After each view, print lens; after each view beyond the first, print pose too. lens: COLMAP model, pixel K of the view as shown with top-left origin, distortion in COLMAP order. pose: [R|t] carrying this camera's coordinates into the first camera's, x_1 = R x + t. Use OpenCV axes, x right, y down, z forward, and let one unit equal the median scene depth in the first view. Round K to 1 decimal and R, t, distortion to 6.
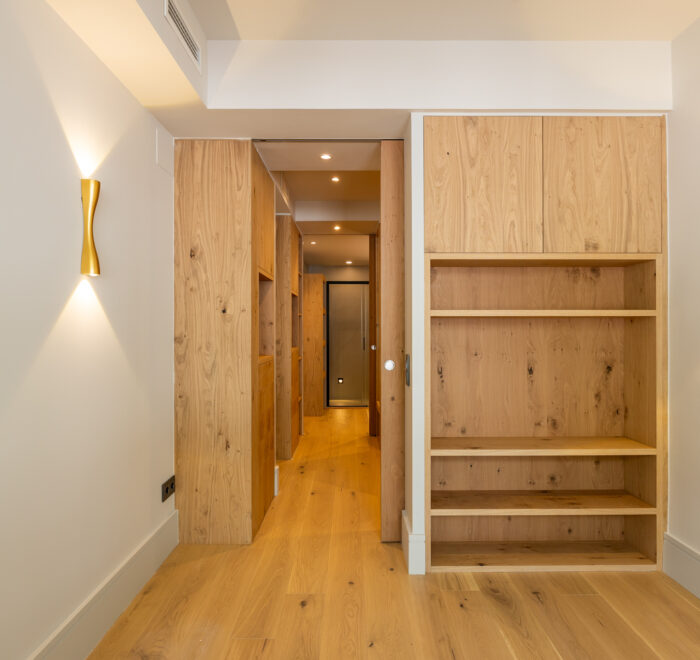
lens RADIAL K [[469.9, 0, 351.0], [0, 469.9, 331.4], [0, 0, 1]] dist [-0.006746, 0.001680]
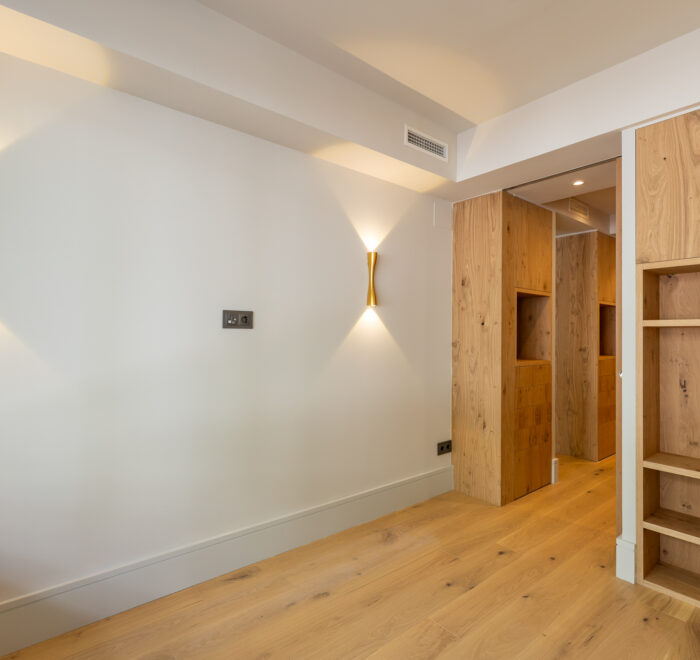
lens RADIAL K [[420.4, 0, 351.4], [0, 420.4, 329.7], [0, 0, 1]] dist [-0.003971, -0.002629]
pose [[0.628780, -0.004130, -0.777572, 0.422396], [-0.012505, 0.999803, -0.015423, -0.003614], [0.777483, 0.019422, 0.628604, -0.037232]]
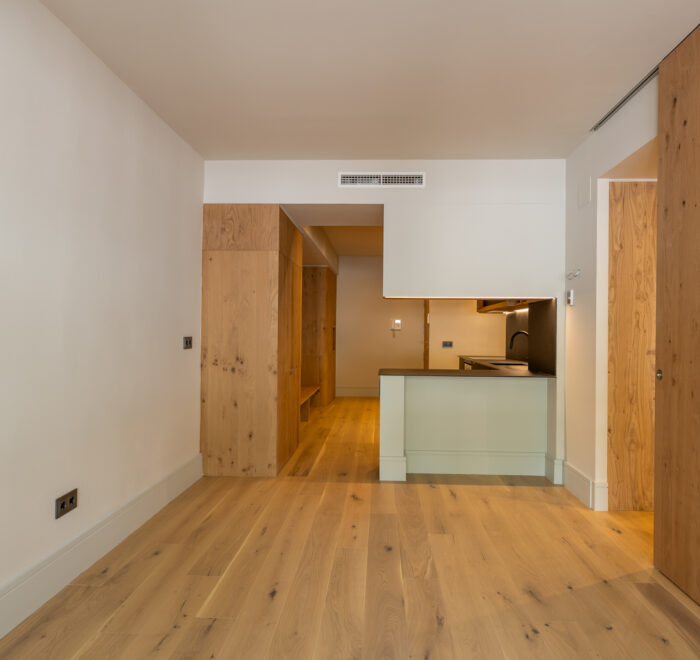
lens RADIAL K [[514.3, 0, 351.8], [0, 514.3, 329.0], [0, 0, 1]] dist [0.007957, 0.002557]
pose [[0.998413, 0.010261, -0.055377, 0.220854], [-0.011027, 0.999848, -0.013534, -0.002514], [0.055230, 0.014123, 0.998374, 0.007215]]
